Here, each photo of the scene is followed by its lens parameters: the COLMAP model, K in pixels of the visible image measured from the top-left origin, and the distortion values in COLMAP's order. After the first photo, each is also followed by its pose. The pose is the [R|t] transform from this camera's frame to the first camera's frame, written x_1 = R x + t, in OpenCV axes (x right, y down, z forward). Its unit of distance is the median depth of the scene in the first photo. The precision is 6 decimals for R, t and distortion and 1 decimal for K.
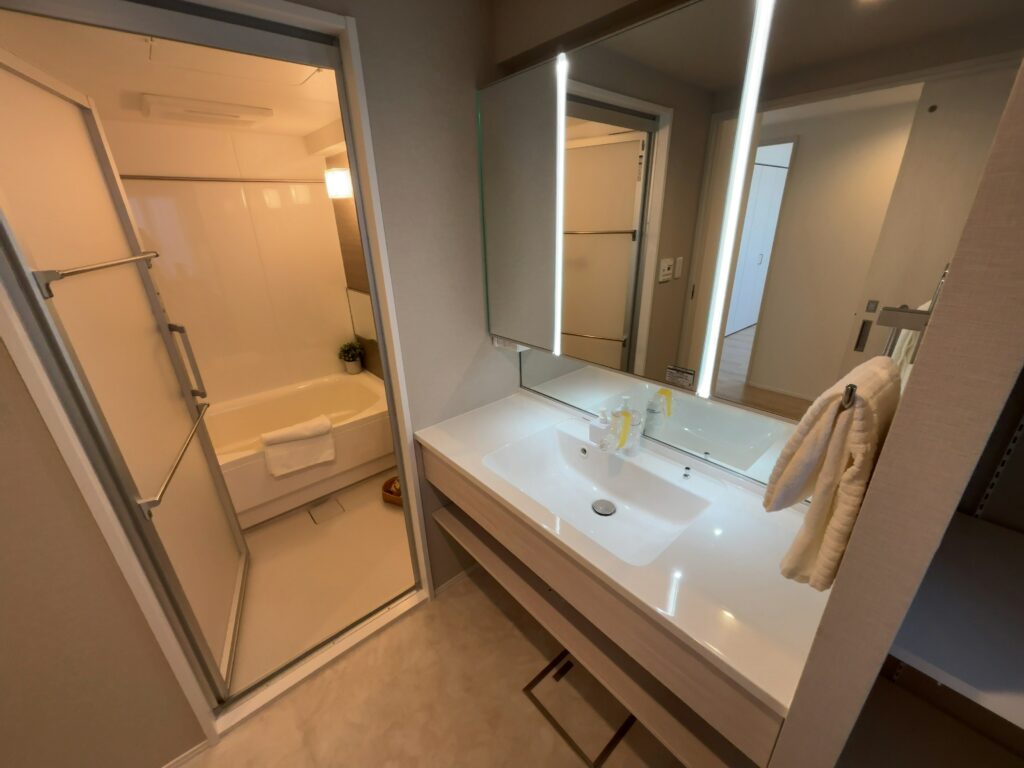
lens RADIAL K [[412.0, 0, 514.5], [0, 412.0, 386.4], [0, 0, 1]] dist [0.005884, -0.001410]
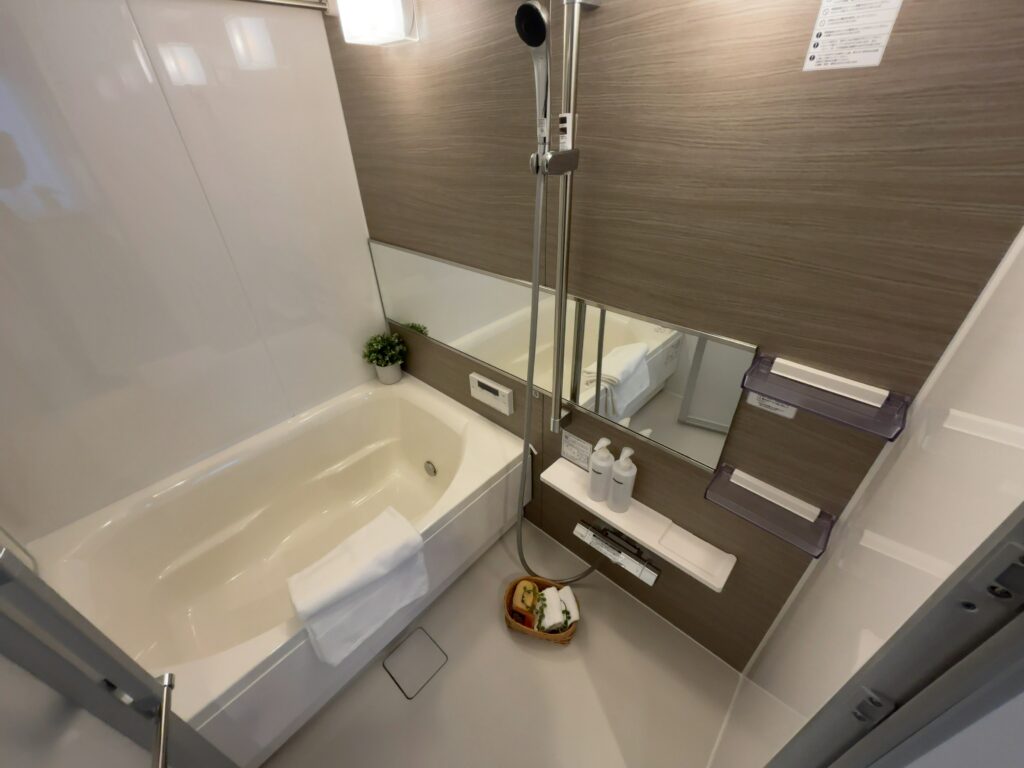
lens RADIAL K [[412.0, 0, 513.4], [0, 412.0, 384.3], [0, 0, 1]] dist [0.005884, -0.001410]
pose [[0.993286, -0.062495, 0.097356, -0.273284], [0.043038, 0.980750, 0.190465, -0.141369], [-0.107385, -0.184996, 0.976855, 0.384544]]
